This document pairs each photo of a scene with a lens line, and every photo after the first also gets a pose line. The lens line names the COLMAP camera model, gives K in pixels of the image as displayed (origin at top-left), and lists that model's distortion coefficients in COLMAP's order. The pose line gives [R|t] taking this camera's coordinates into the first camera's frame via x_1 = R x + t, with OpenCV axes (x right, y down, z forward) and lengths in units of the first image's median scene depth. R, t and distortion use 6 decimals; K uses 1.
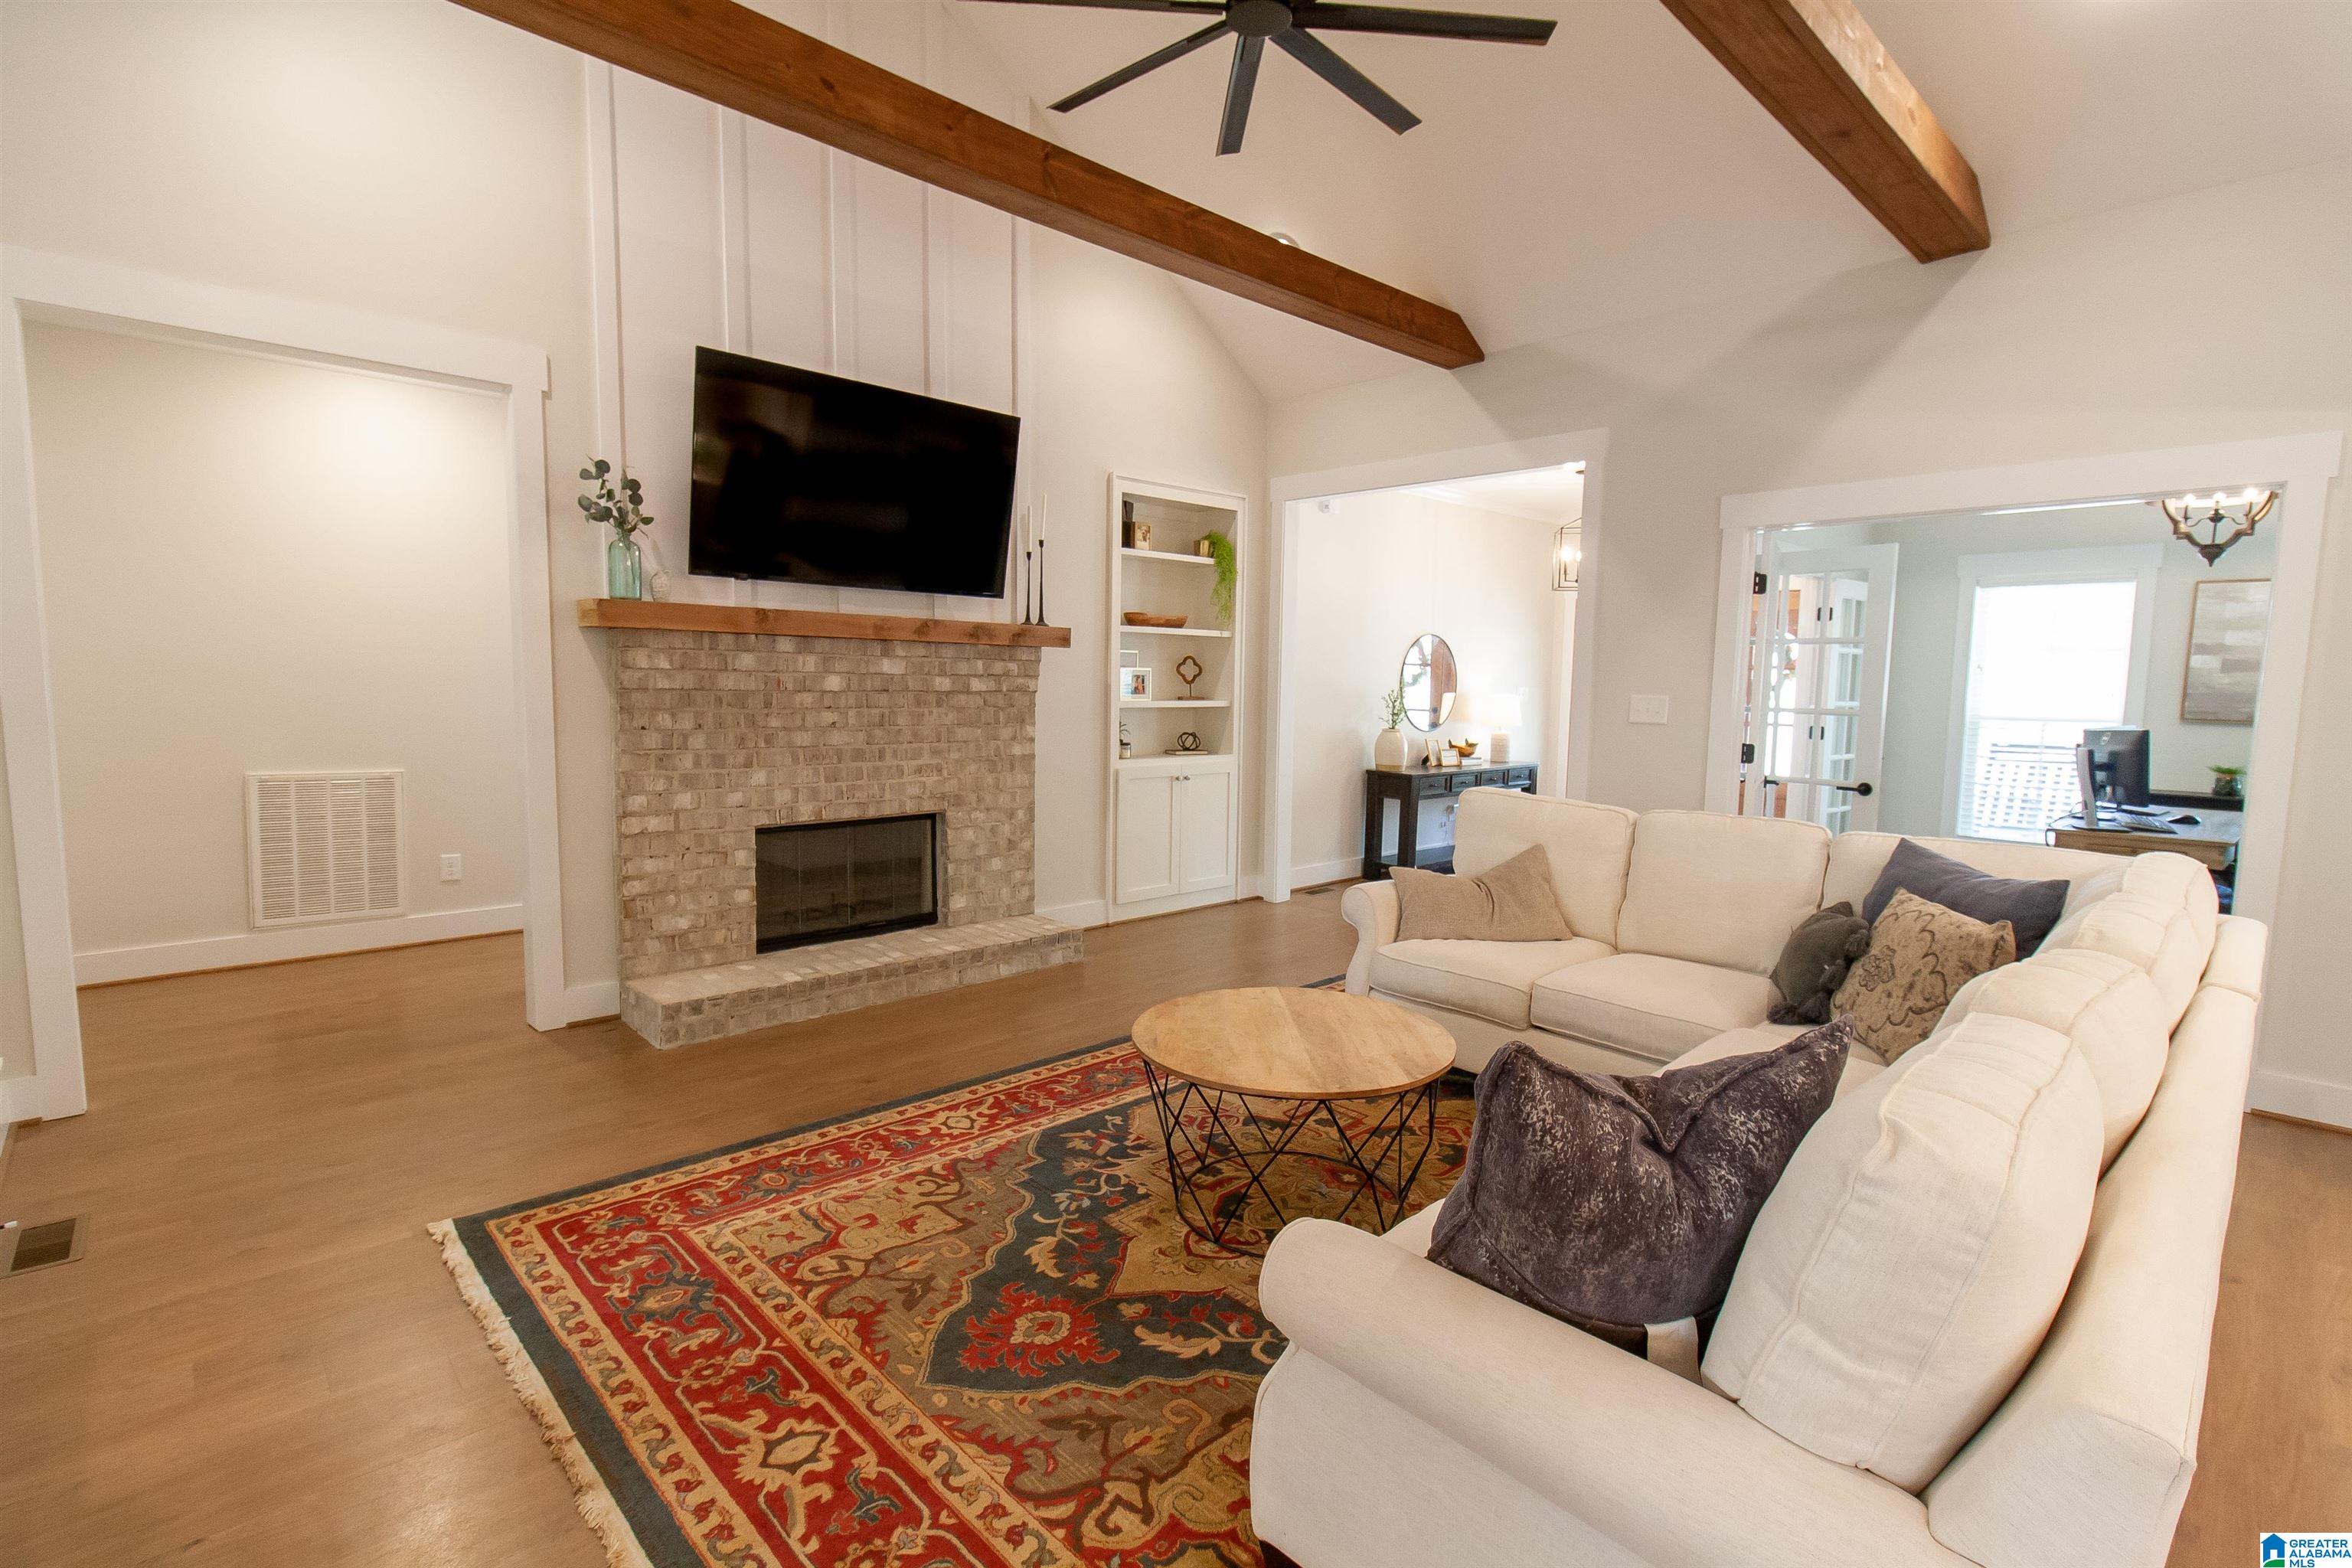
lens RADIAL K [[1091.3, 0, 1198.5], [0, 1091.3, 785.1], [0, 0, 1]] dist [0.001081, -0.000268]
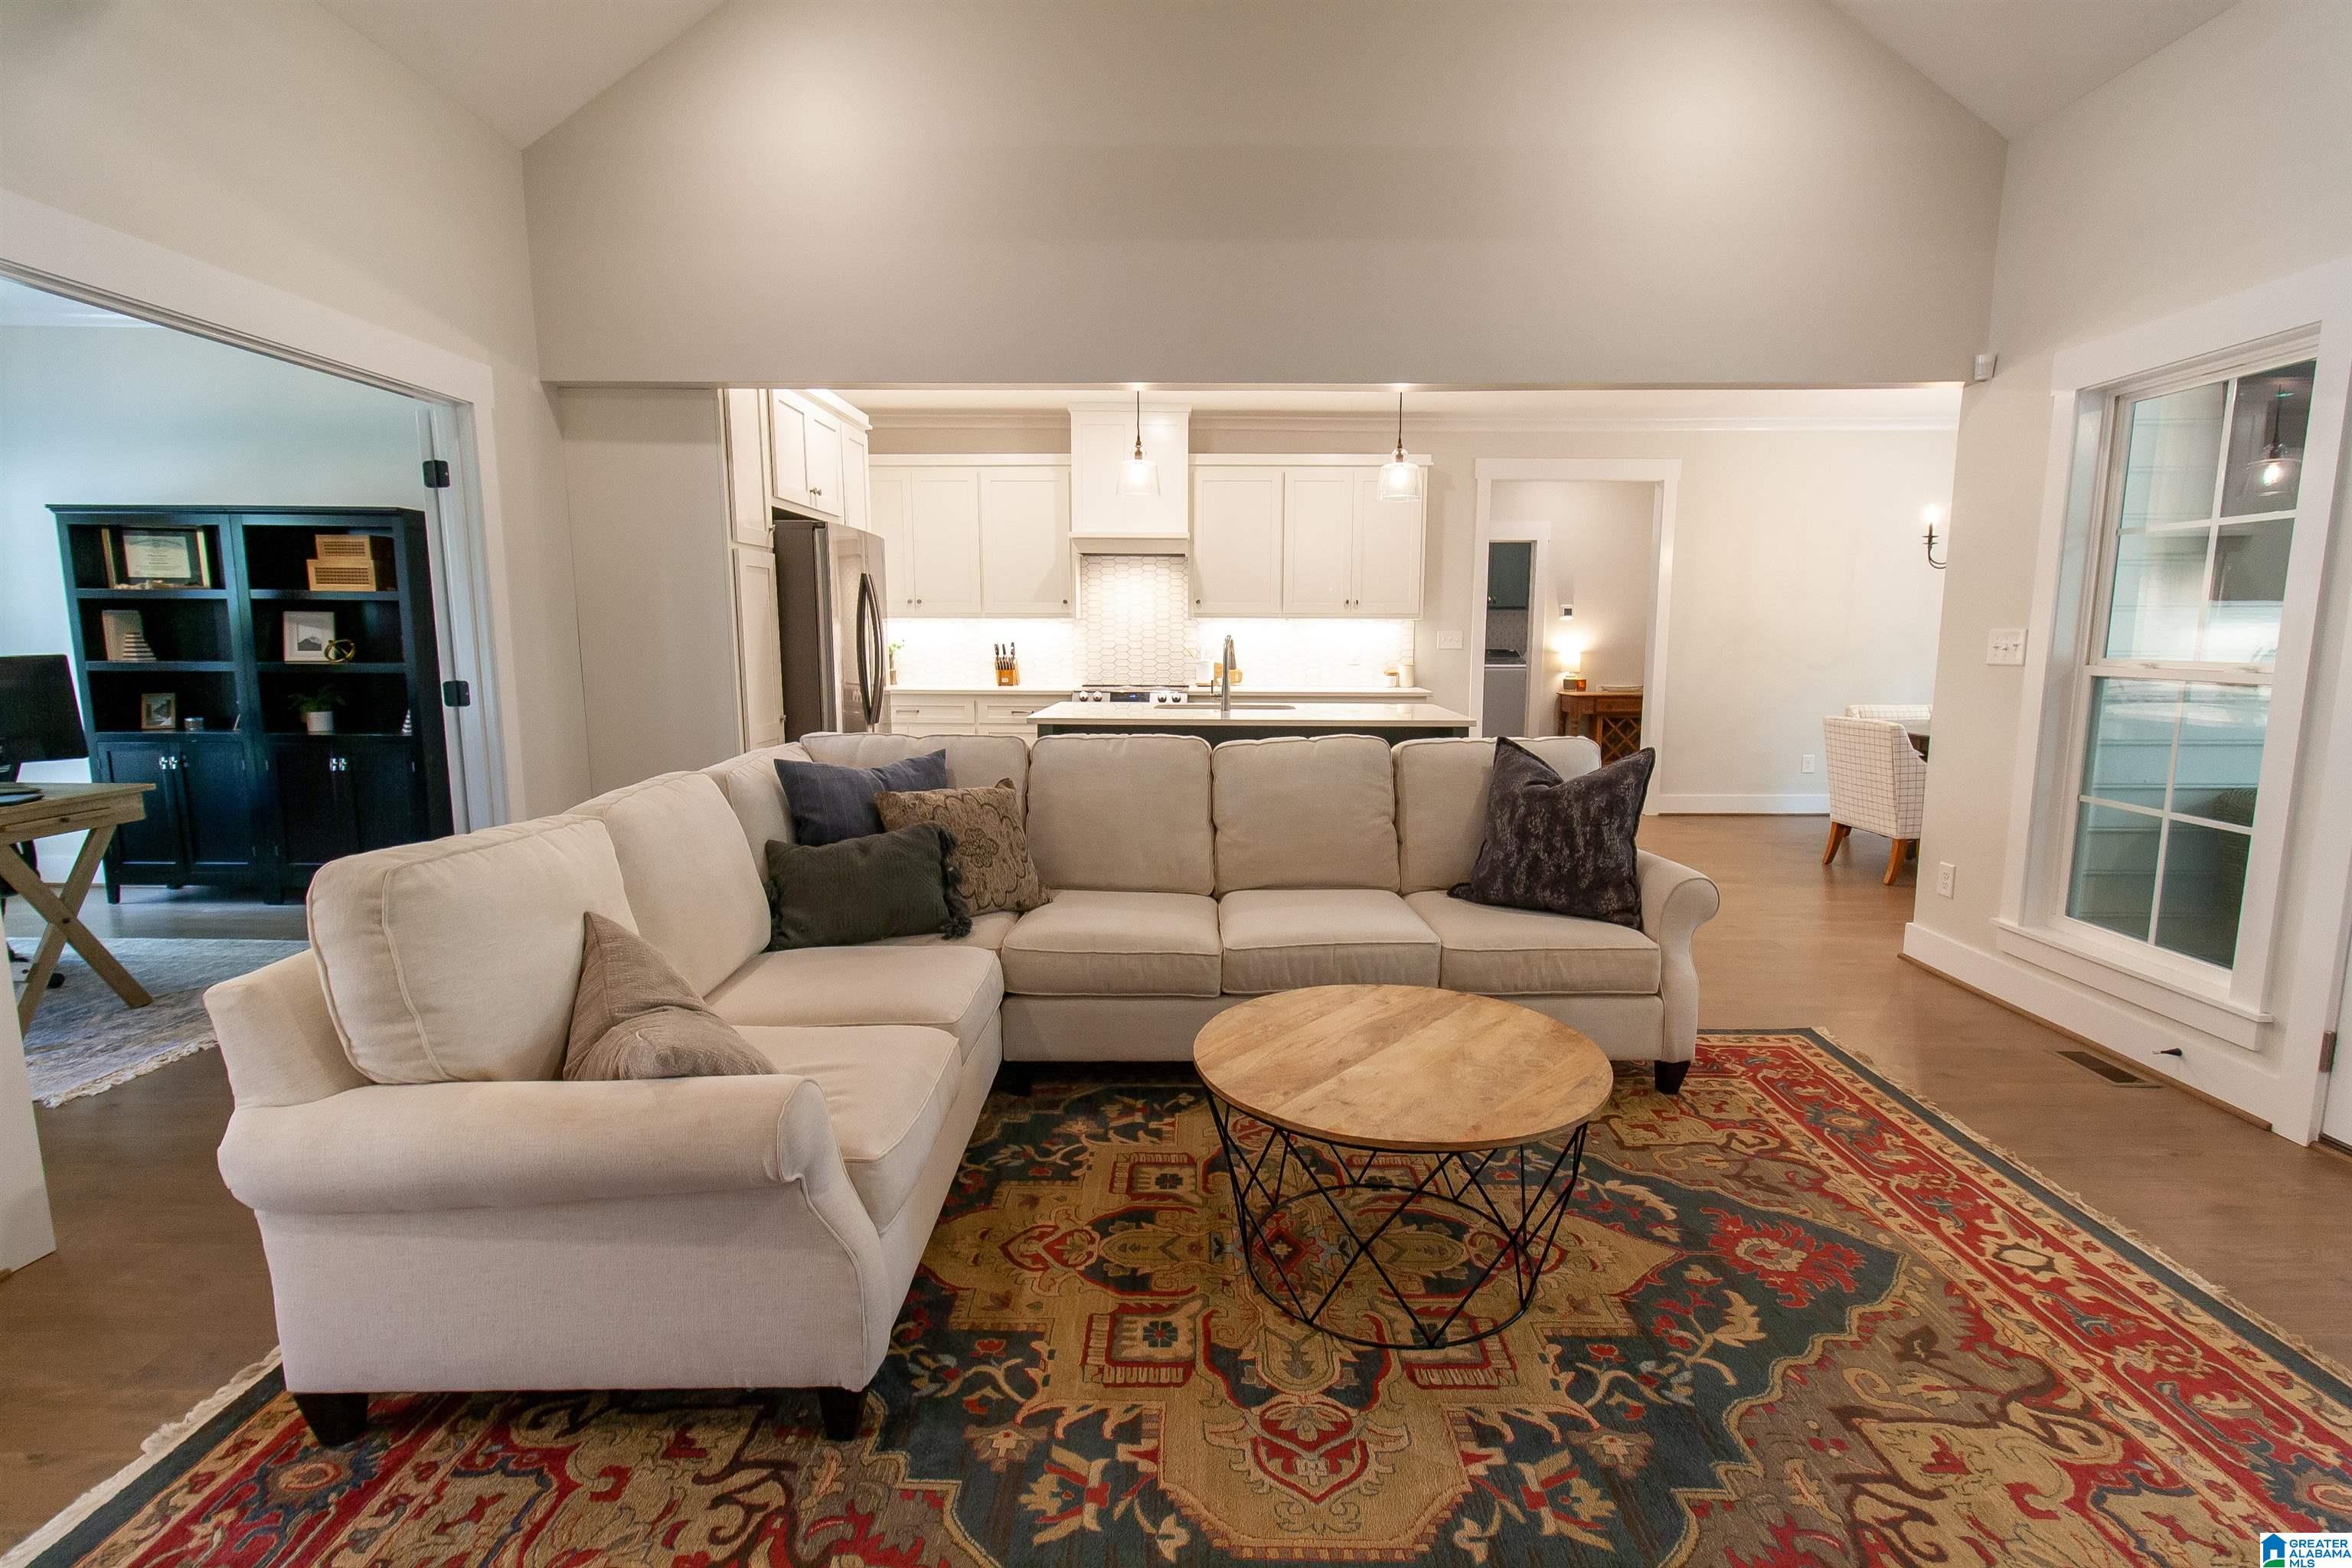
lens RADIAL K [[1091.3, 0, 1198.5], [0, 1091.3, 785.1], [0, 0, 1]] dist [0.001081, -0.000268]
pose [[-0.715941, -0.117733, 0.688162, -0.212929], [0.056265, 0.972743, 0.224957, -0.092100], [-0.695889, 0.199776, -0.689803, 1.029254]]
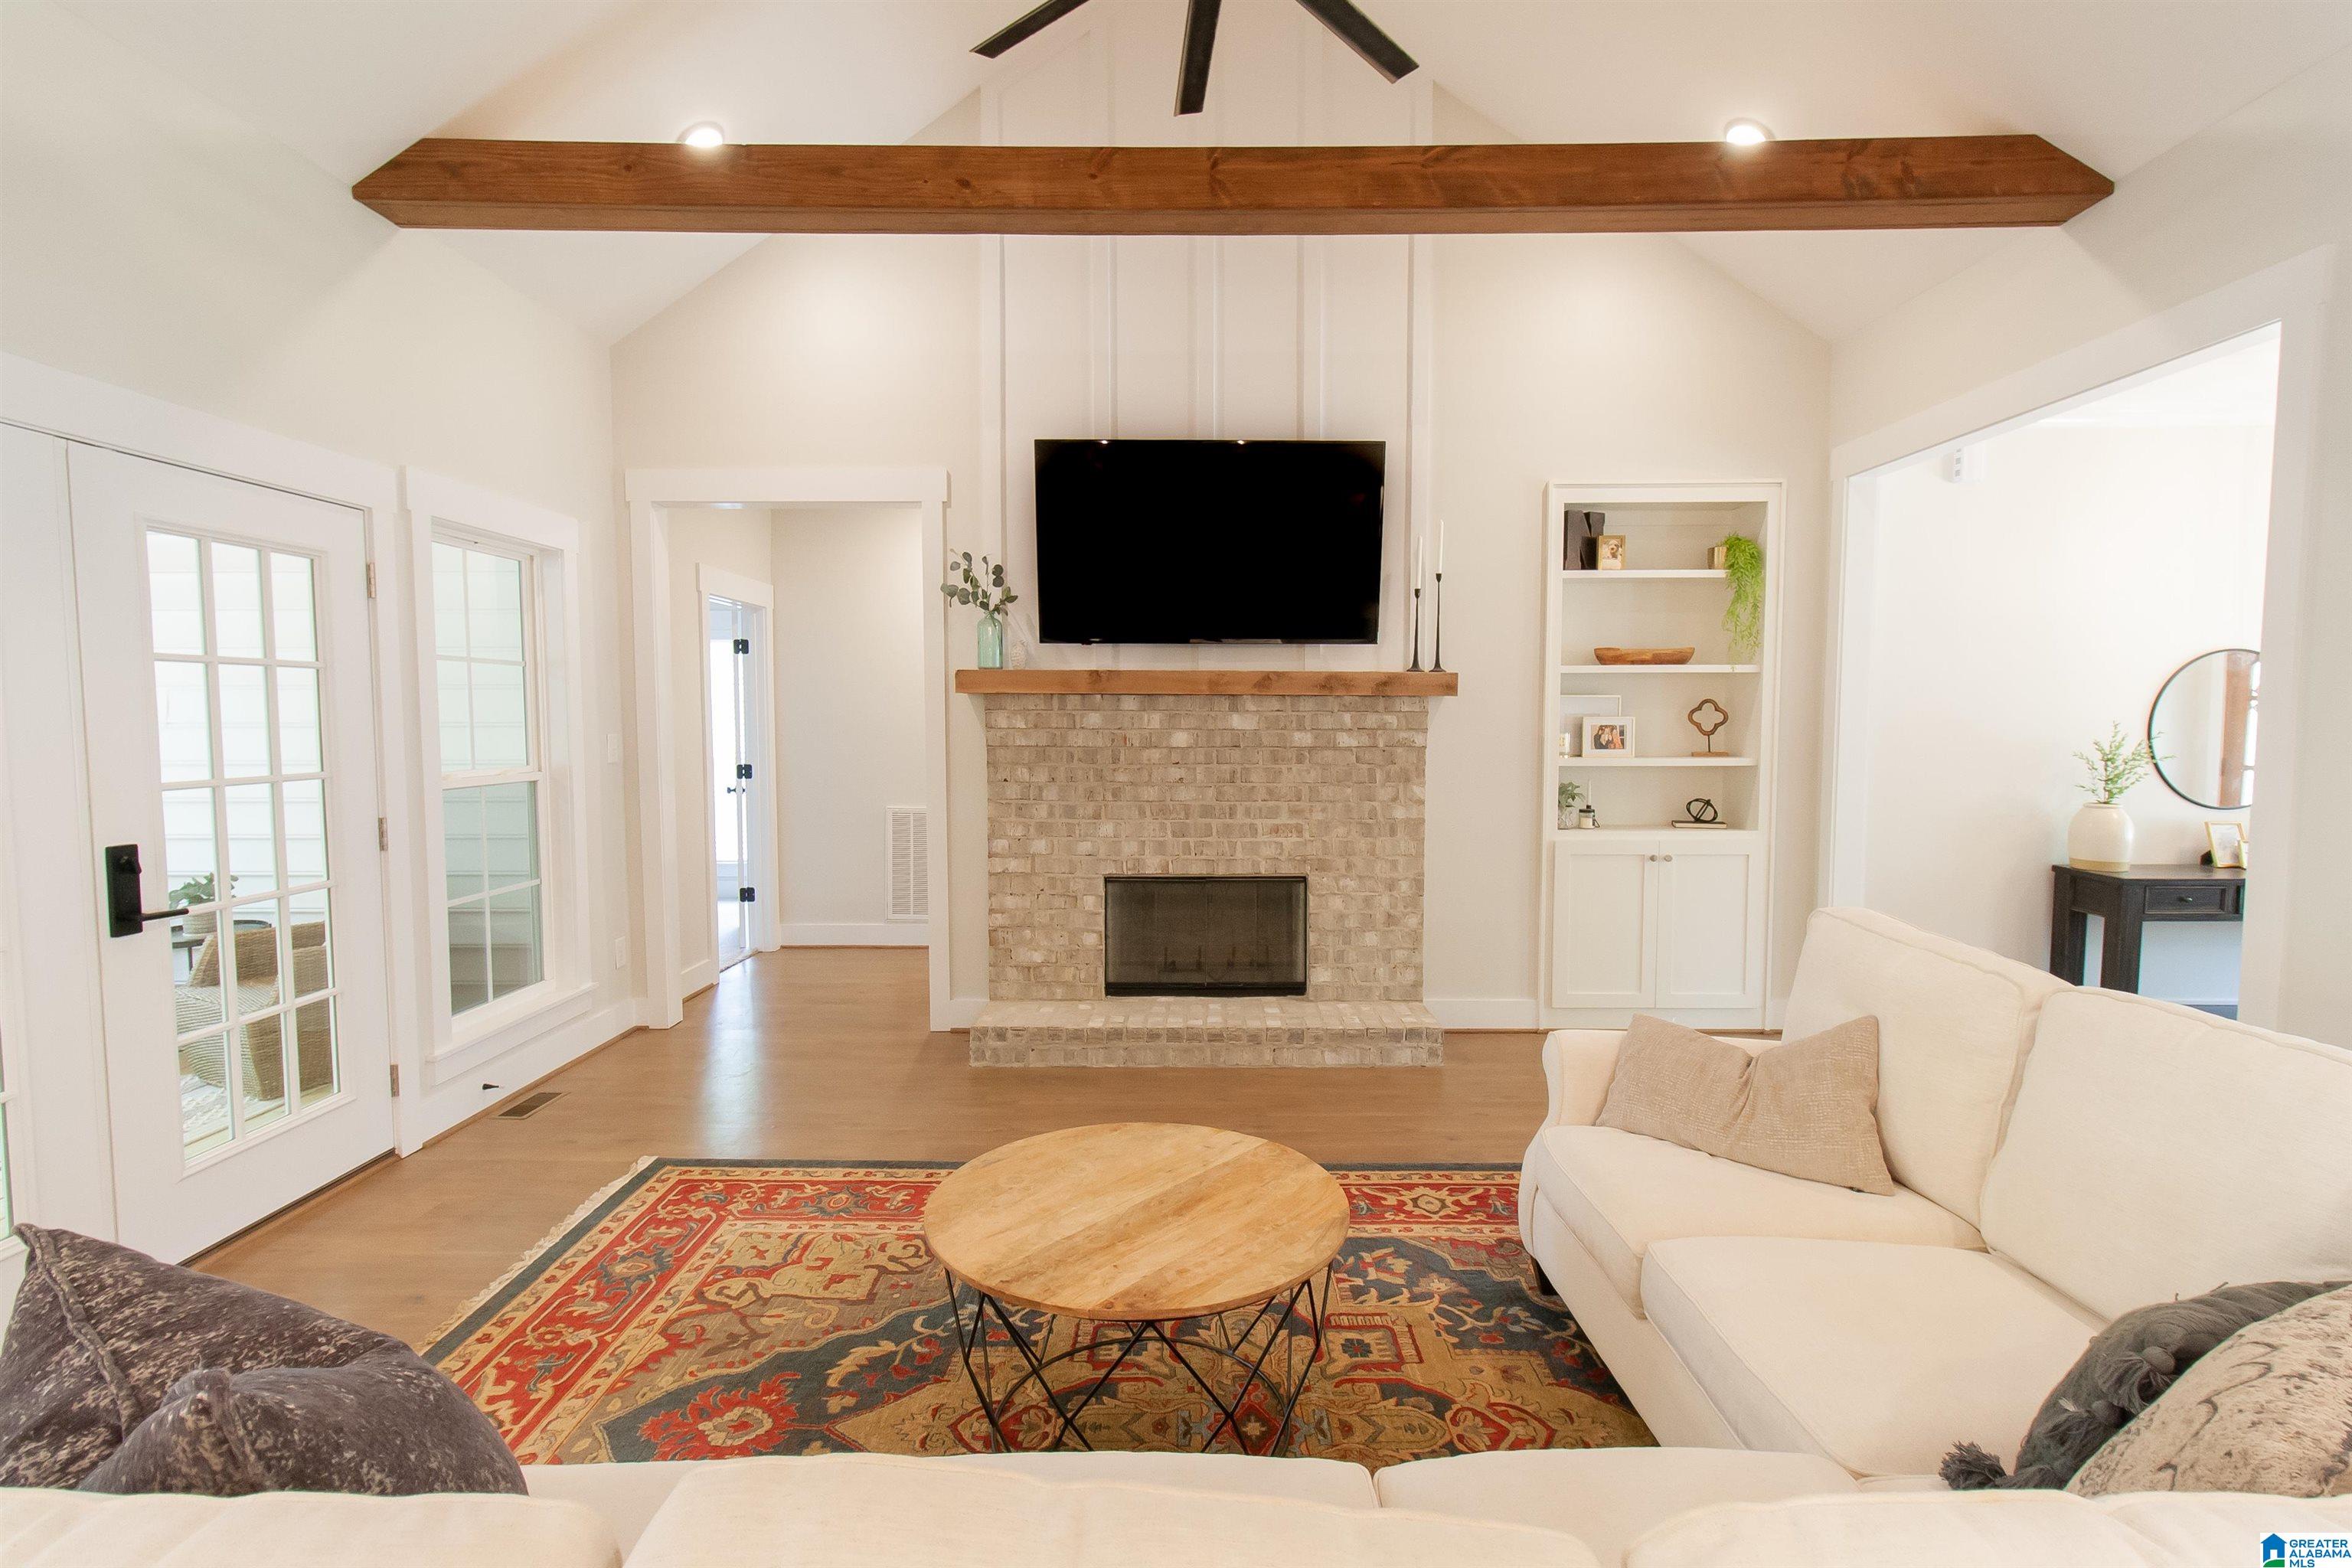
lens RADIAL K [[1111.8, 0, 1188.4], [0, 1111.8, 785.7], [0, 0, 1]] dist [0.003230, -0.000077]
pose [[0.714729, 0.025242, -0.698946, 0.416539], [-0.056422, 0.998172, -0.021648, -0.030599], [0.697122, 0.054908, 0.714847, 0.288554]]
